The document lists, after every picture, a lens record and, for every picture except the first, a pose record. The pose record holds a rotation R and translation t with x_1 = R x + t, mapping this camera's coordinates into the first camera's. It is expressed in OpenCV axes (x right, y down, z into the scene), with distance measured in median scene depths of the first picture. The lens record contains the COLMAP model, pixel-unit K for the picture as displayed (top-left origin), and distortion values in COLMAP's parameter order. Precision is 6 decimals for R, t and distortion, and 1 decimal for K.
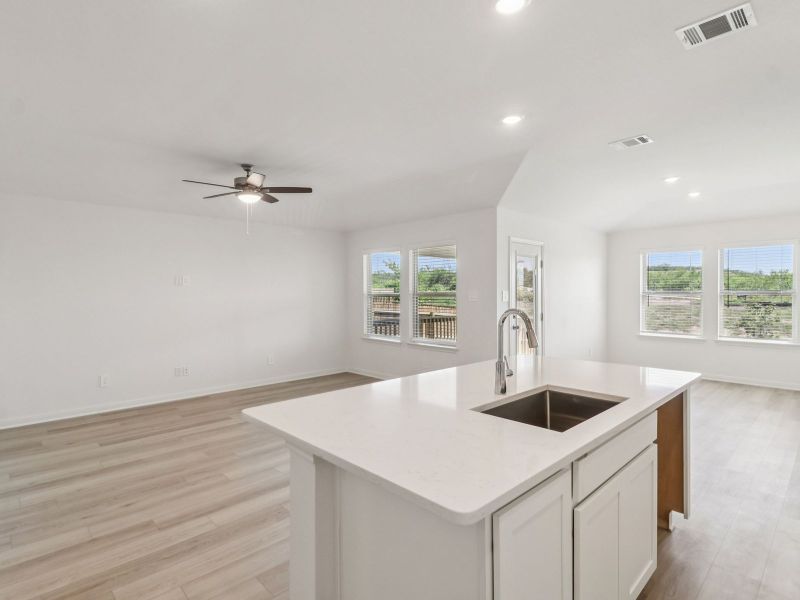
lens RADIAL K [[413.5, 0, 387.2], [0, 413.5, 295.4], [0, 0, 1]] dist [0.026416, -0.002375]
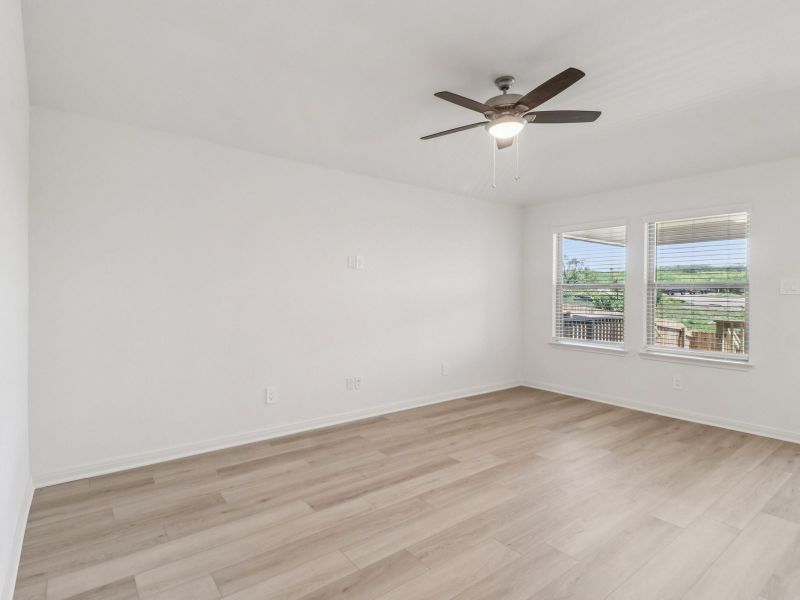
lens RADIAL K [[413.5, 0, 396.0], [0, 413.5, 294.7], [0, 0, 1]] dist [0.026416, -0.002375]
pose [[0.995347, 0.012411, -0.095558, -0.347839], [-0.012239, 0.999922, 0.002391, 0.020213], [0.095580, -0.001210, 0.995421, 0.264864]]
